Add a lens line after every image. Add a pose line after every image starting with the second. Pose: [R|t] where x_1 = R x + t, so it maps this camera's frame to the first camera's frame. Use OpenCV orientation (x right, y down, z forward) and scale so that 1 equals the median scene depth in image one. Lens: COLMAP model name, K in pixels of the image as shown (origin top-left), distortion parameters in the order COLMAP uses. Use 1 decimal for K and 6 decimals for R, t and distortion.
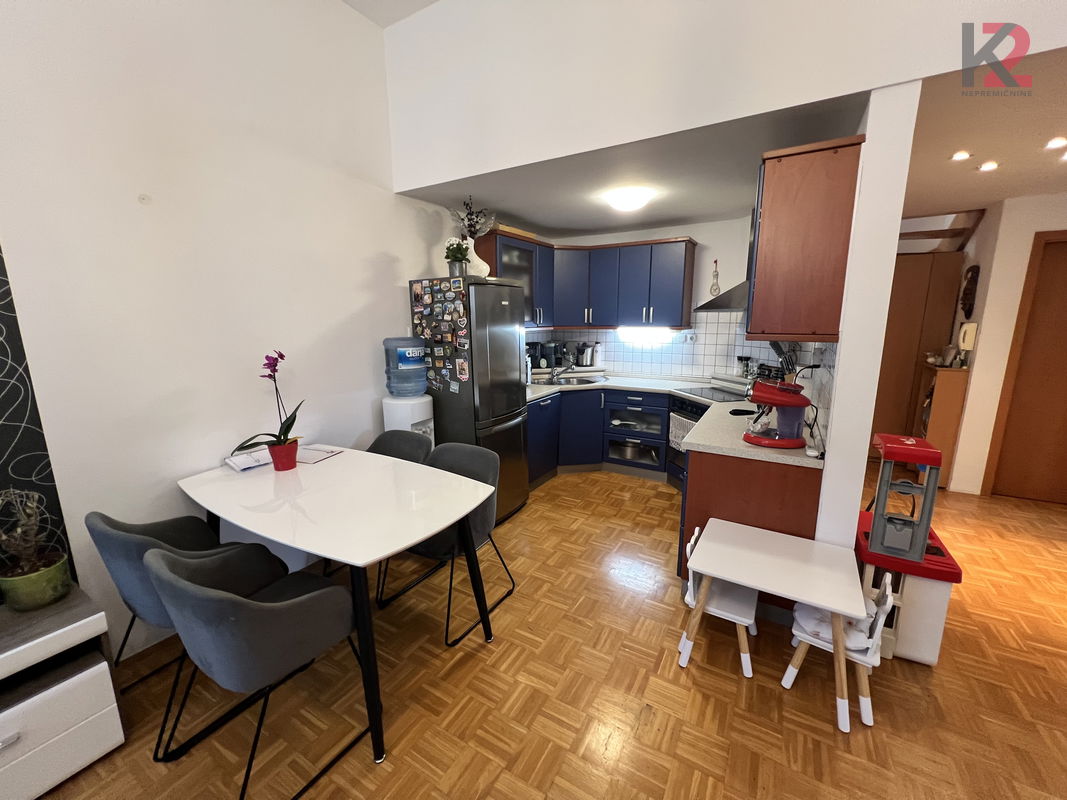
lens RADIAL K [[427.8, 0, 533.5], [0, 427.8, 394.2], [0, 0, 1]] dist [0.000601, -0.000183]
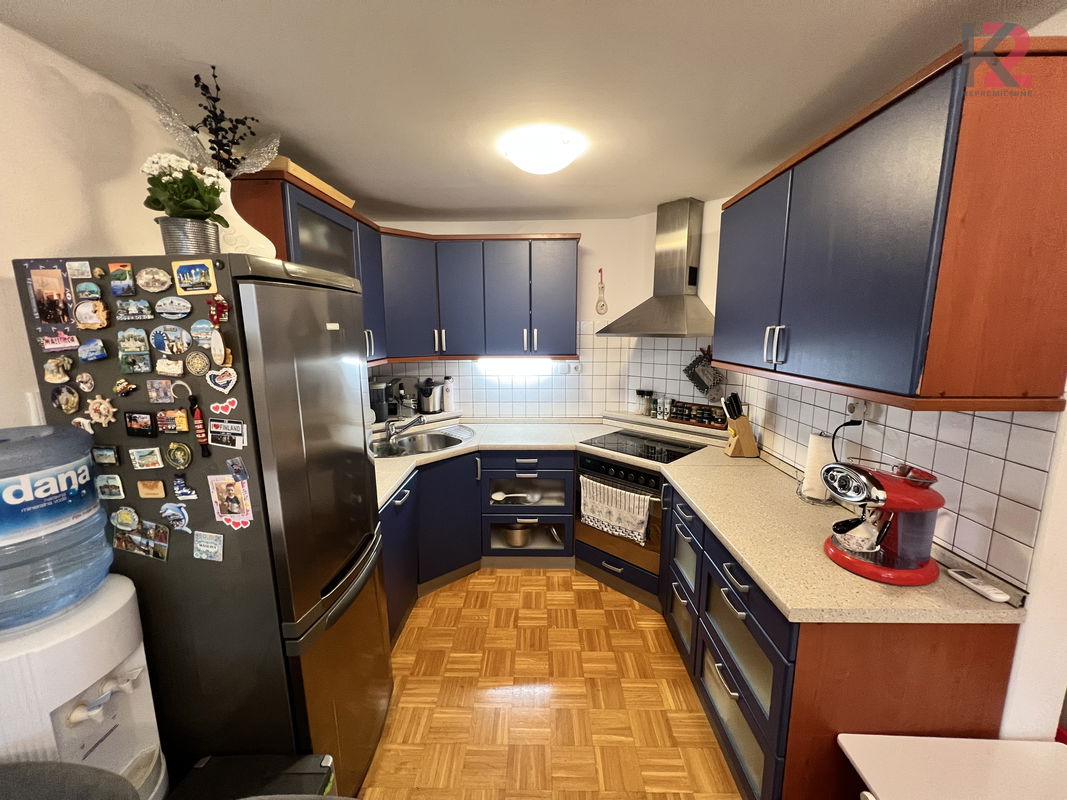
lens RADIAL K [[427.8, 0, 533.9], [0, 427.8, 398.0], [0, 0, 1]] dist [0.000601, -0.000183]
pose [[0.872324, -0.077337, 0.482772, -0.102710], [0.086546, 0.996243, 0.003212, -0.120588], [-0.481207, 0.038980, 0.875740, 0.506326]]
